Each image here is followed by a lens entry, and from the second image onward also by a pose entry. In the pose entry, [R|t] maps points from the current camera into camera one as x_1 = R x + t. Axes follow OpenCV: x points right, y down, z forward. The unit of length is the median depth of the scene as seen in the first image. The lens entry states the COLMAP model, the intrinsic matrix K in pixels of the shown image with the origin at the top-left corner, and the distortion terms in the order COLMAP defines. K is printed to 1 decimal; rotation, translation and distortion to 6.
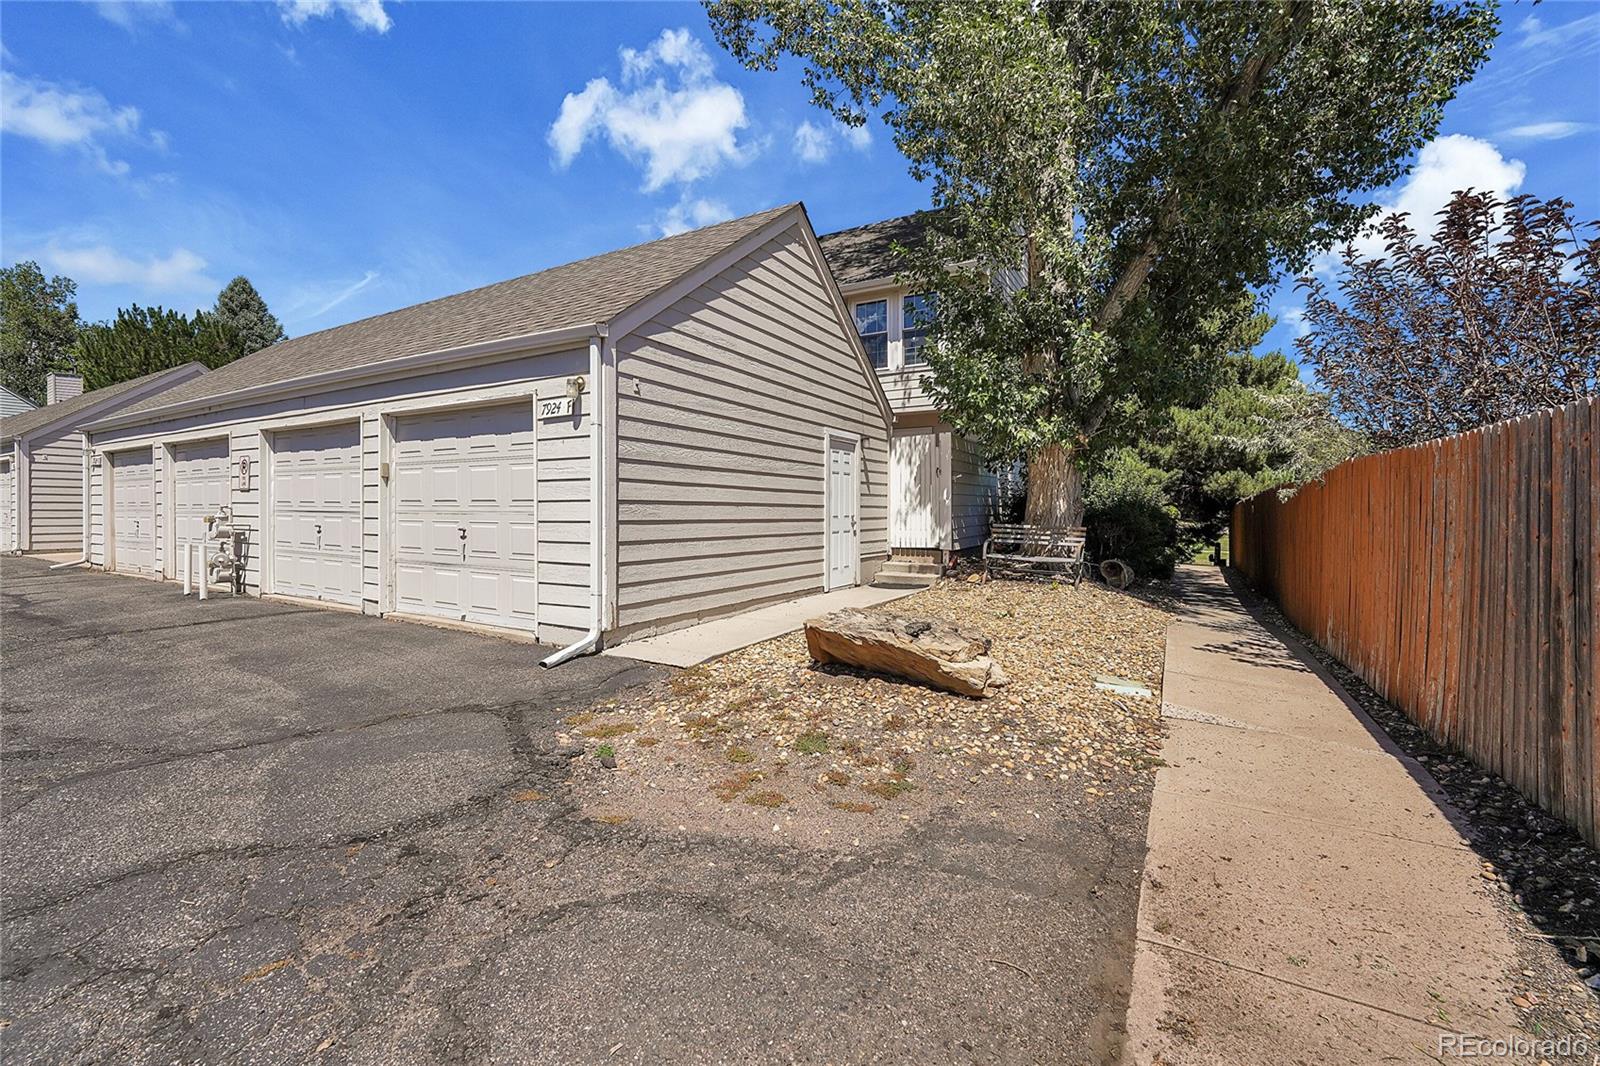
lens RADIAL K [[652.2, 0, 800.0], [0, 652.2, 533.0], [0, 0, 1]] dist [-0.002393, -0.000091]
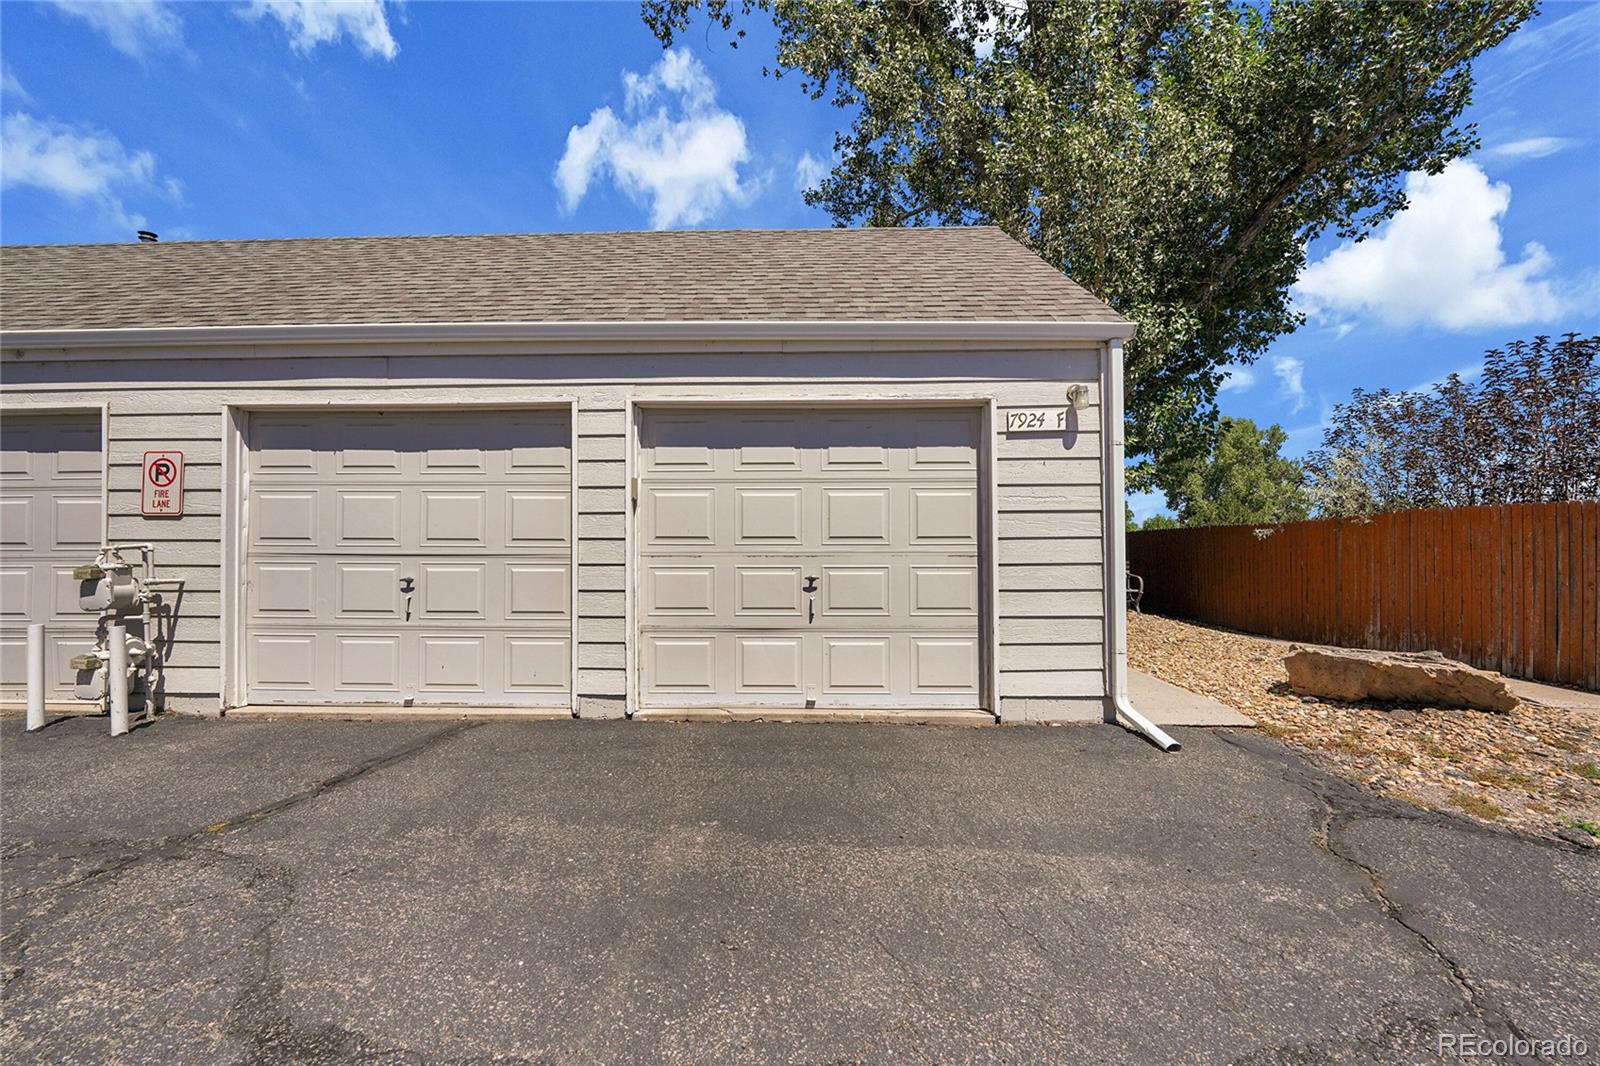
lens RADIAL K [[623.8, 0, 799.9], [0, 623.8, 561.6], [0, 0, 1]] dist [0.001342, 0.000161]
pose [[0.880071, -0.007004, 0.474791, -0.849907], [0.021835, 0.999430, -0.025730, -0.006342], [-0.474341, 0.033011, 0.879722, 0.412571]]
